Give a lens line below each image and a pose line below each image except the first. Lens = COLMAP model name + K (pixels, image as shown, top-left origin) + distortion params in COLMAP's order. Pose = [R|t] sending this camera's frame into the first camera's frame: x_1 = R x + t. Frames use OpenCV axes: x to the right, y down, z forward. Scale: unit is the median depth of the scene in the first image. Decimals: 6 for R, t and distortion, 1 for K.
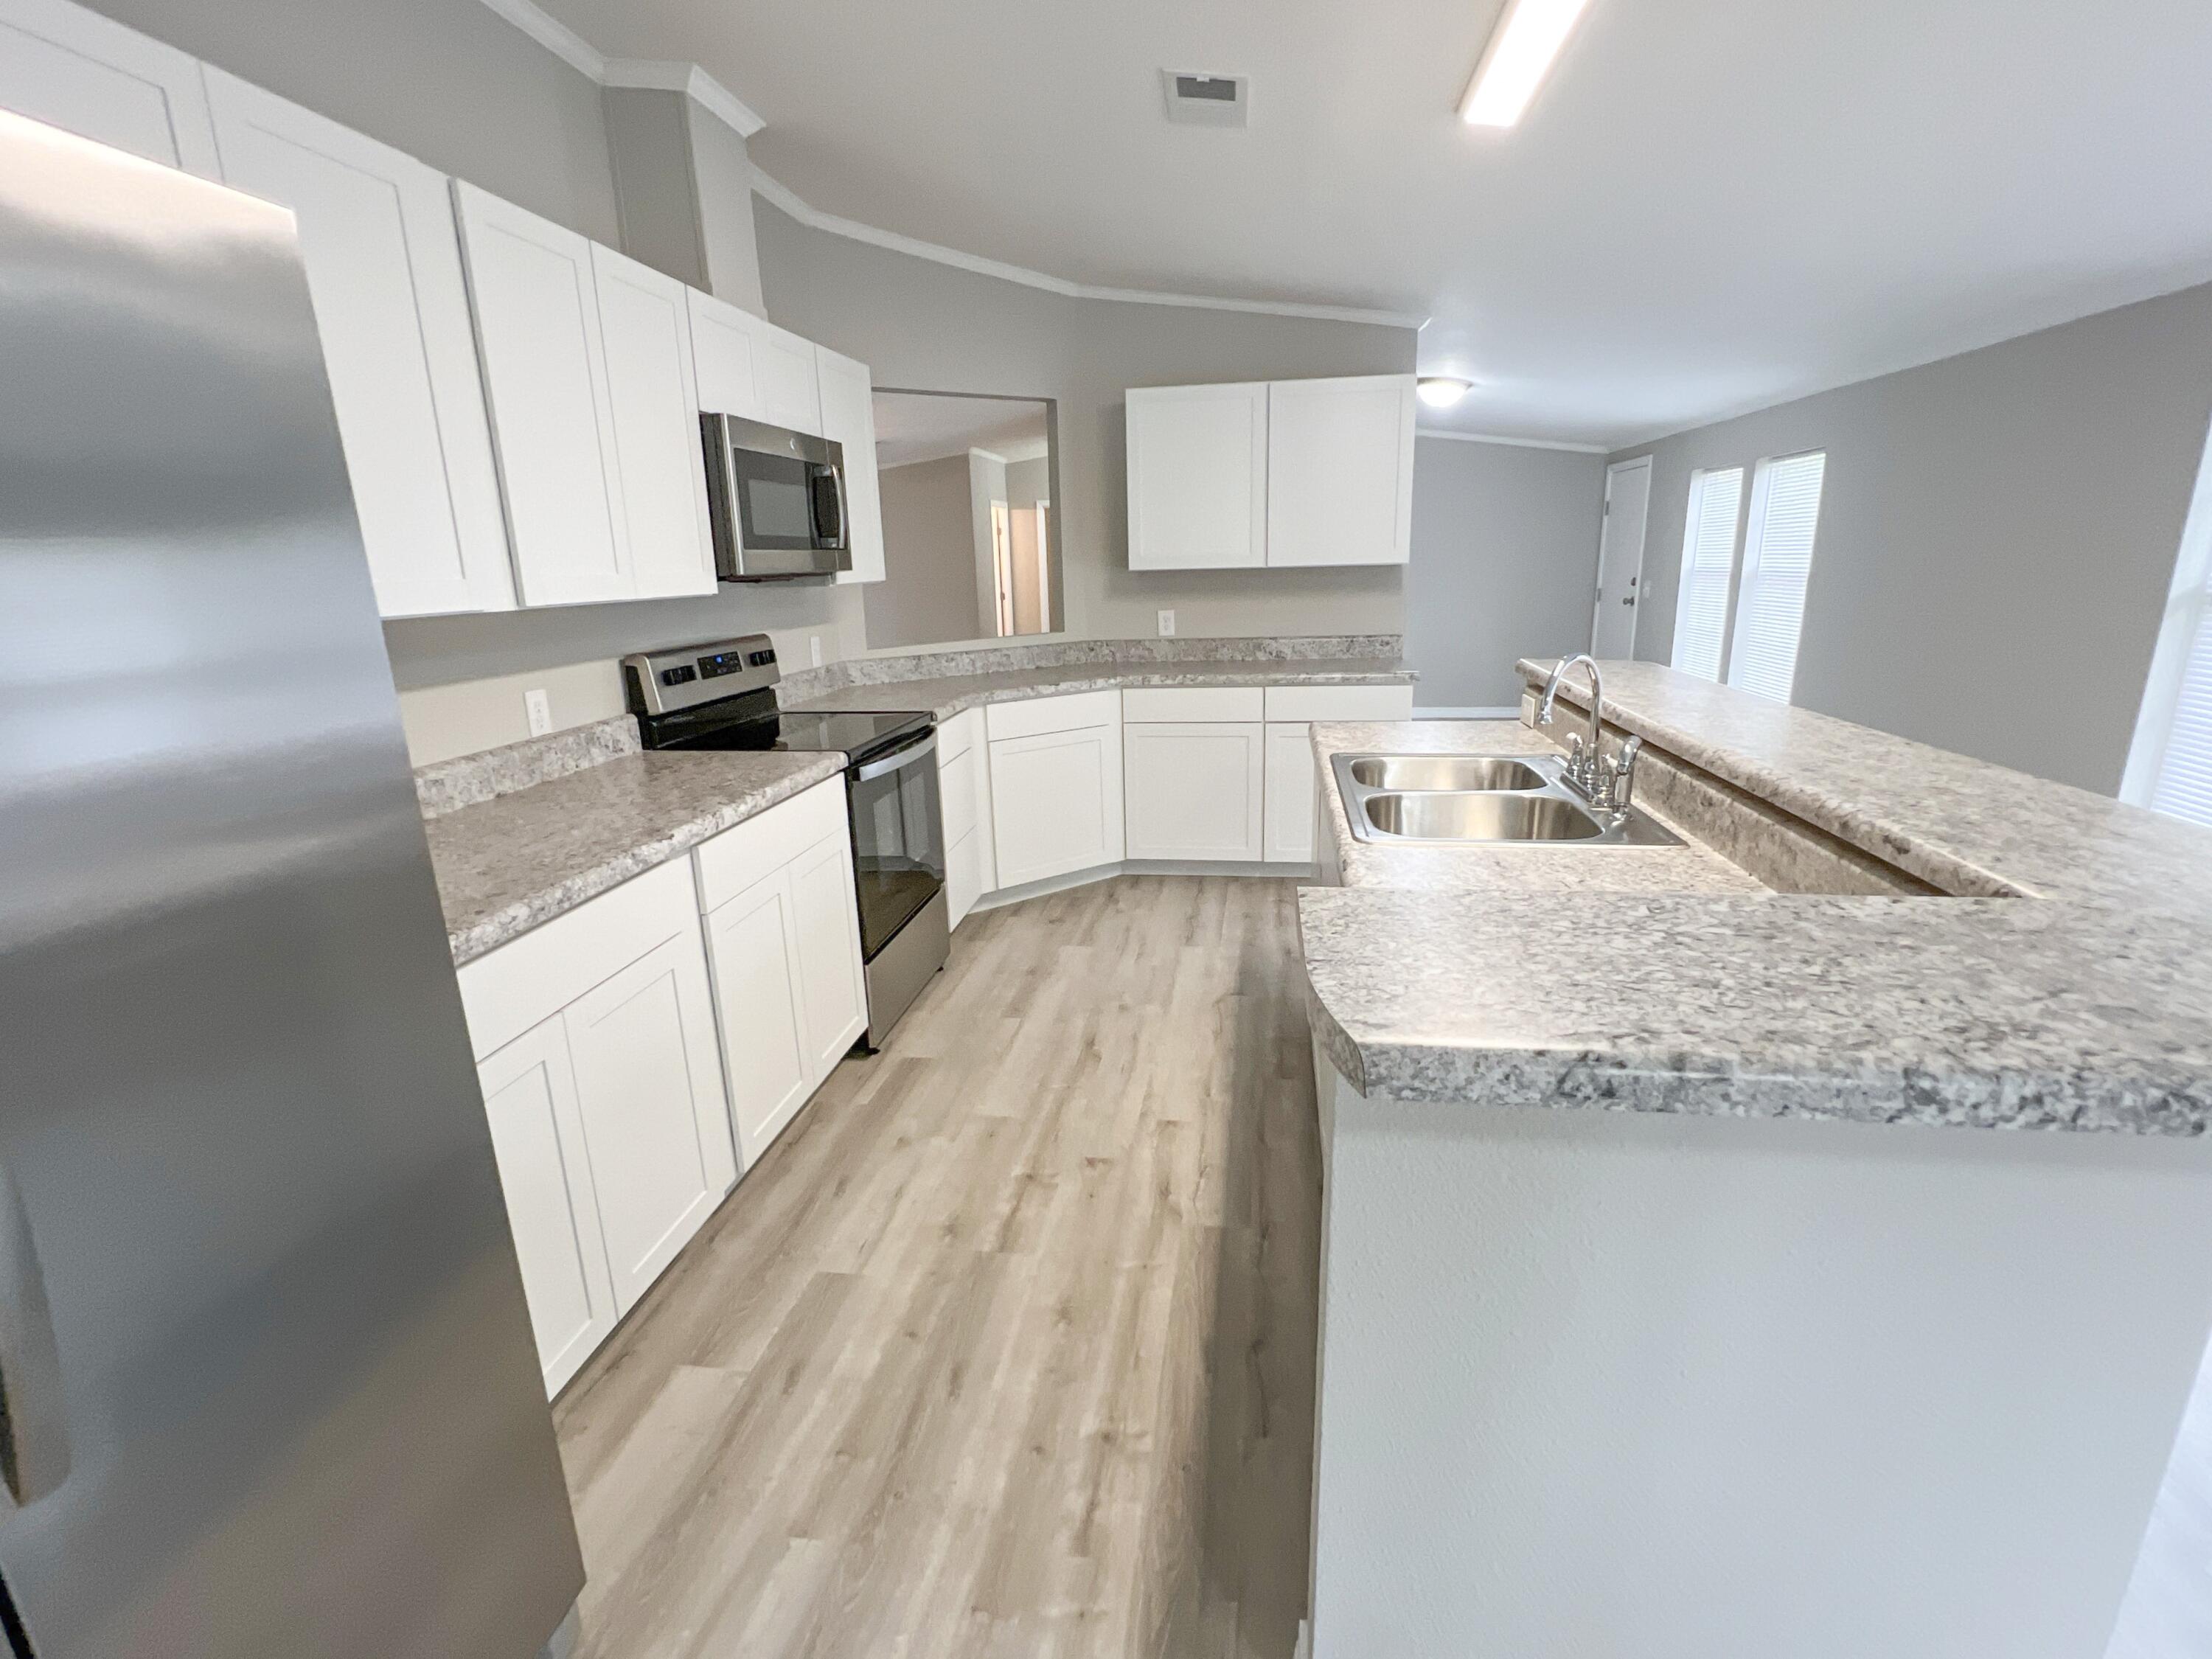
lens RADIAL K [[1016.9, 0, 1112.0], [0, 1016.9, 834.2], [0, 0, 1]] dist [-0.000981, 0.000539]
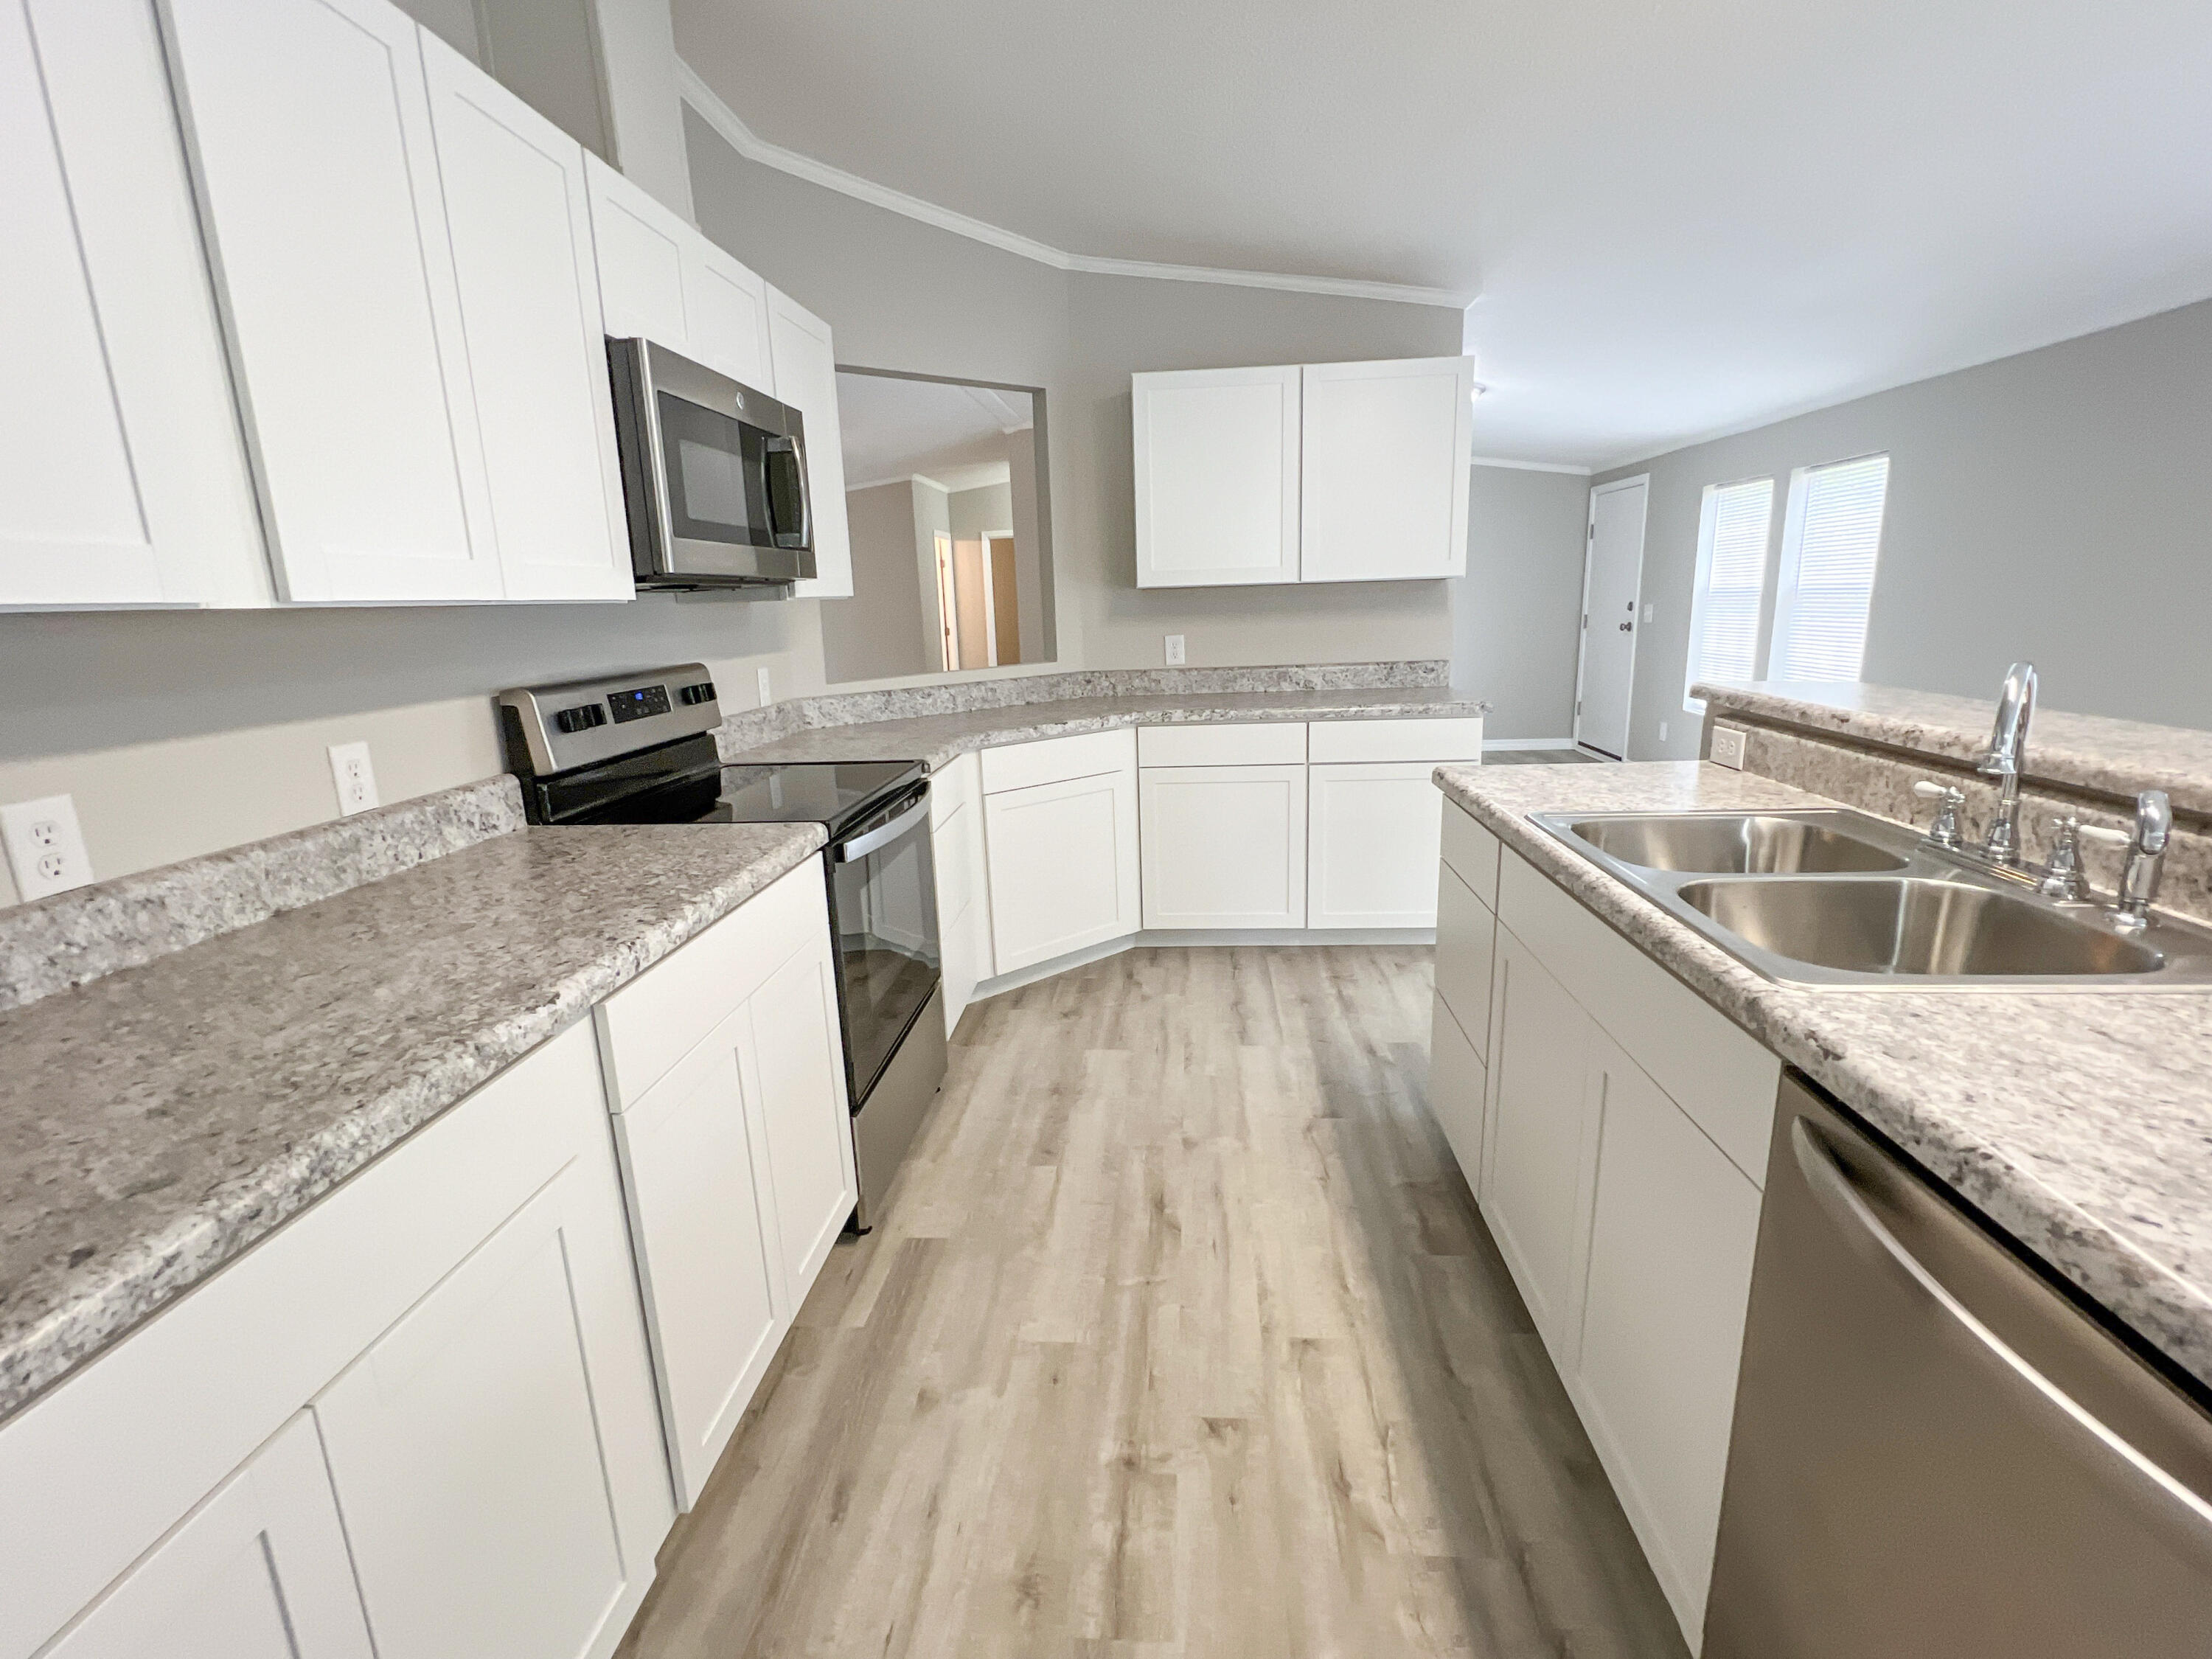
lens RADIAL K [[998.3, 0, 1108.9], [0, 998.3, 834.6], [0, 0, 1]] dist [-0.000951, 0.000237]
pose [[0.997318, -0.023007, 0.069476, -0.095192], [0.025347, 0.999134, -0.032982, -0.037451], [-0.068657, 0.034654, 0.997038, 0.248523]]
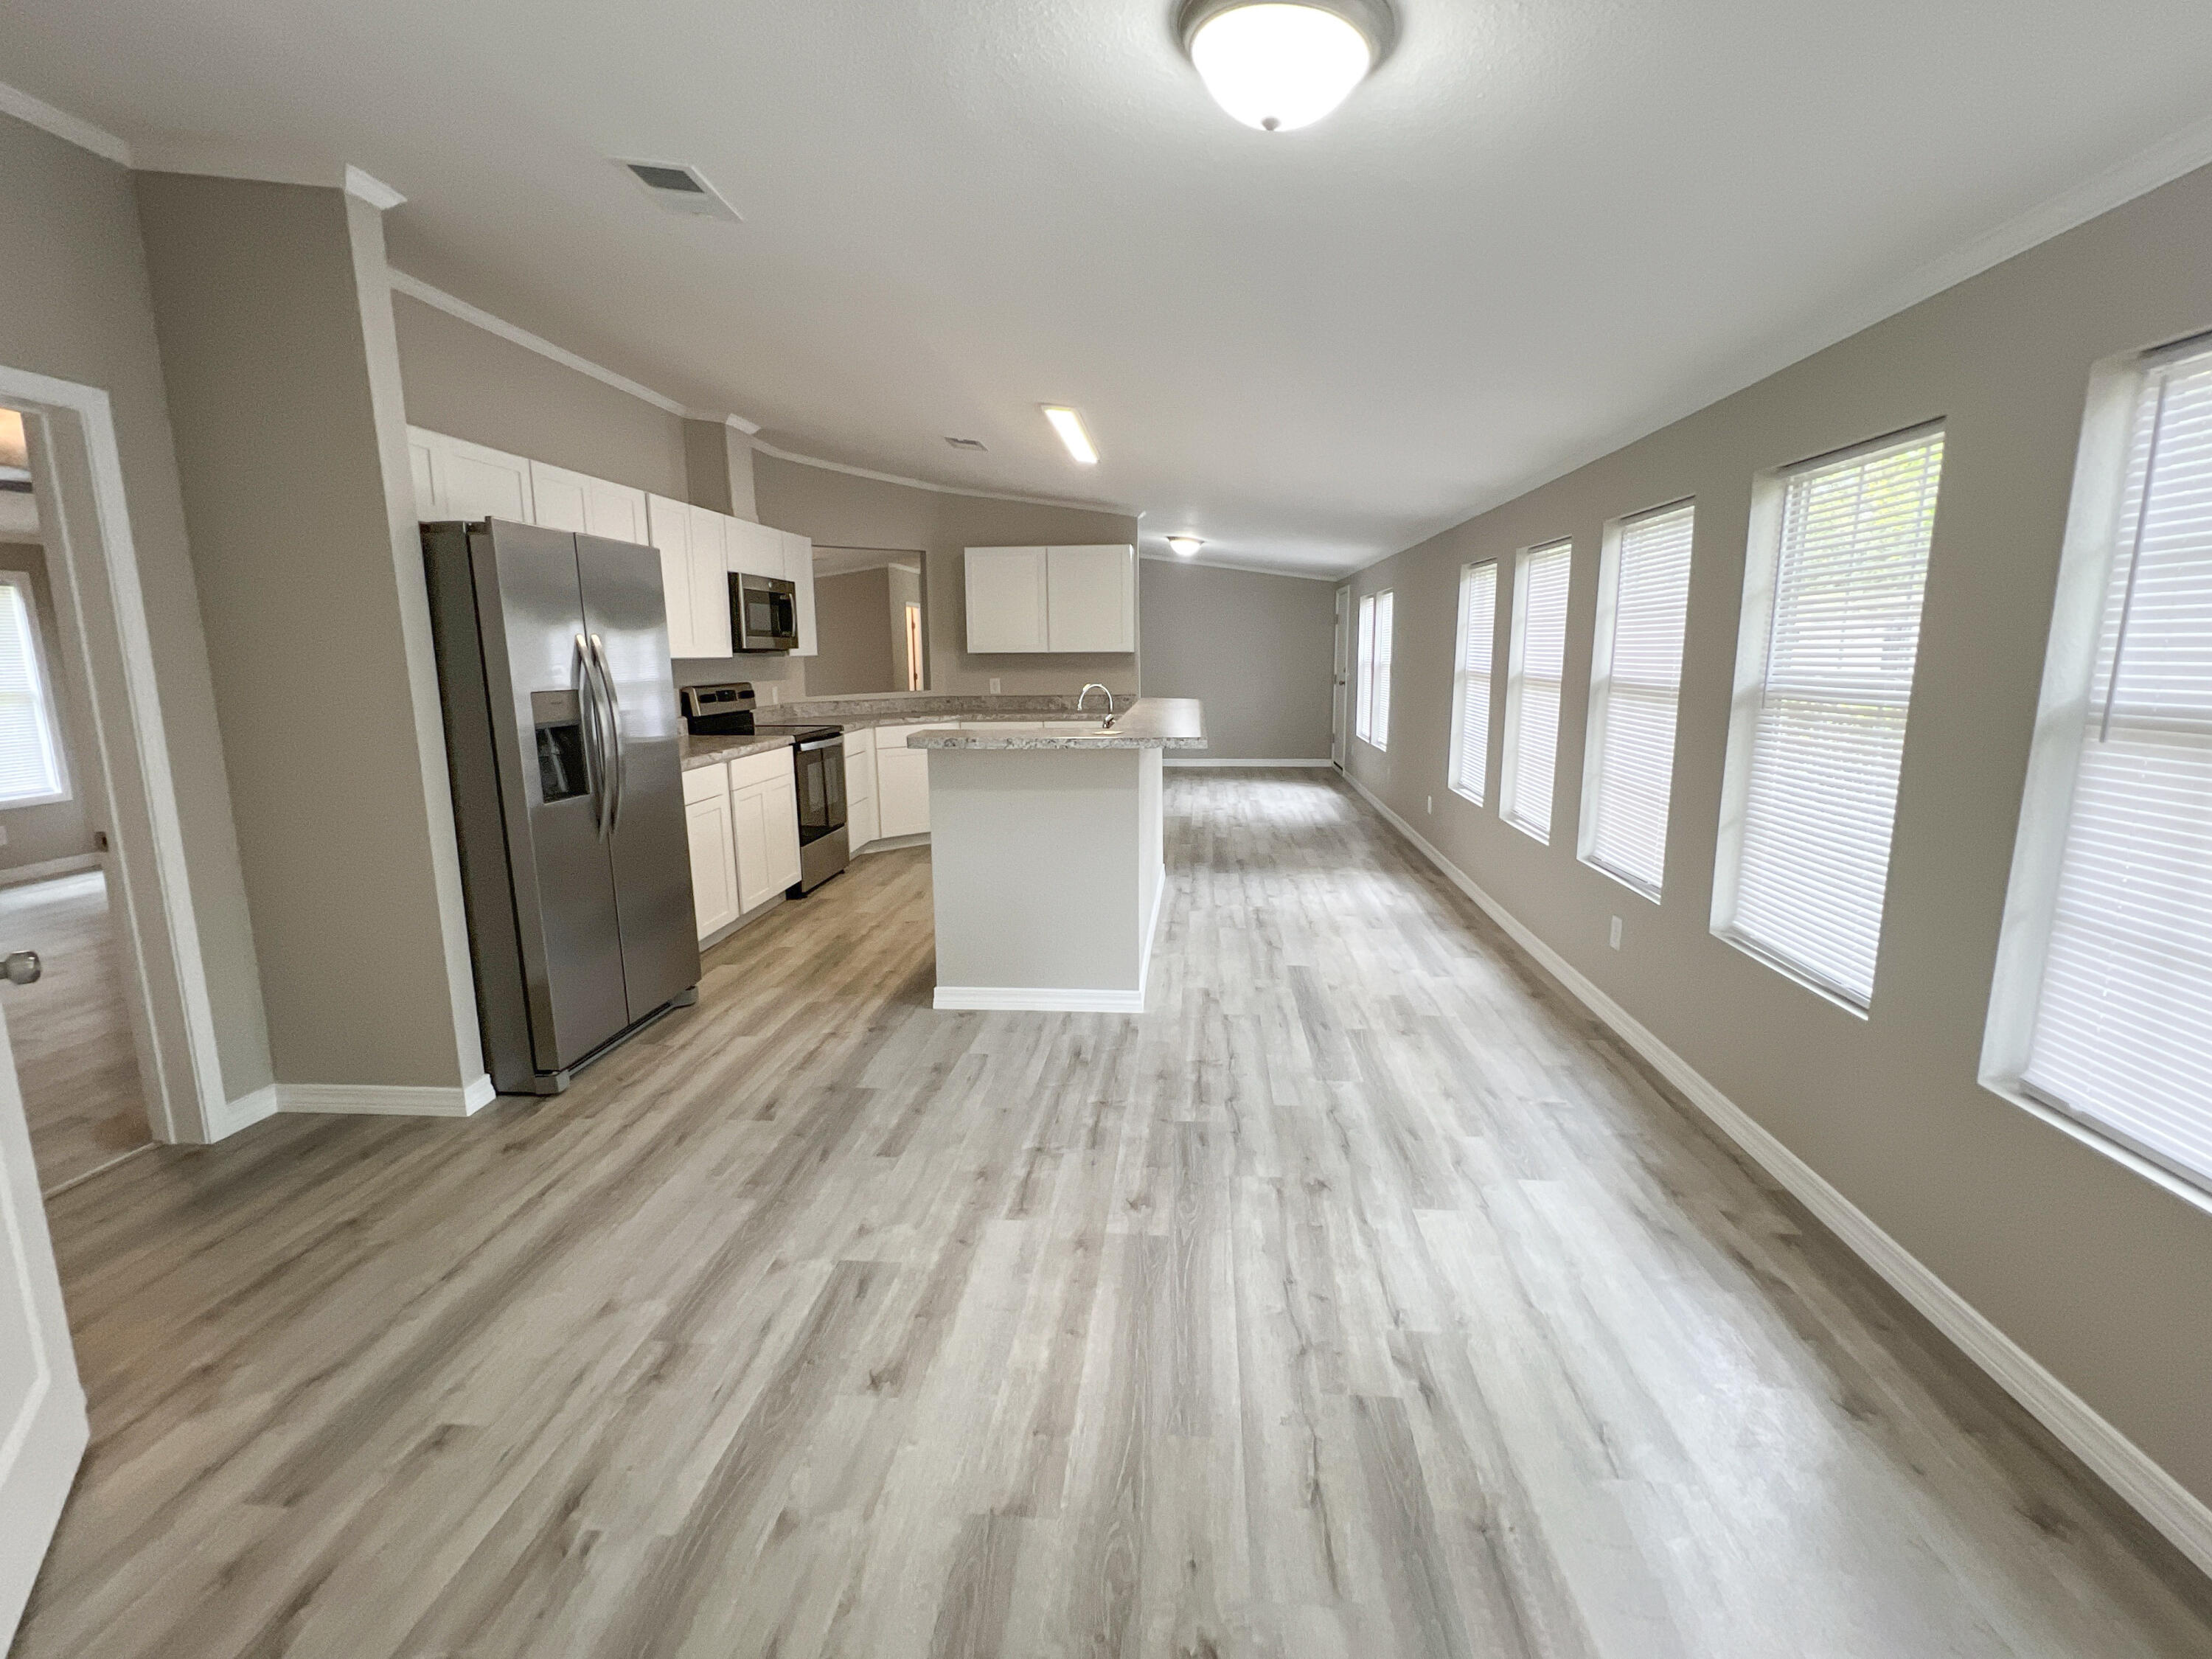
lens RADIAL K [[998.3, 0, 1108.9], [0, 998.3, 834.6], [0, 0, 1]] dist [-0.000951, 0.000237]
pose [[0.997953, 0.007520, 0.063513, 0.199344], [-0.002205, 0.996518, -0.083351, 0.233594], [-0.063919, 0.083040, 0.994494, -0.832609]]
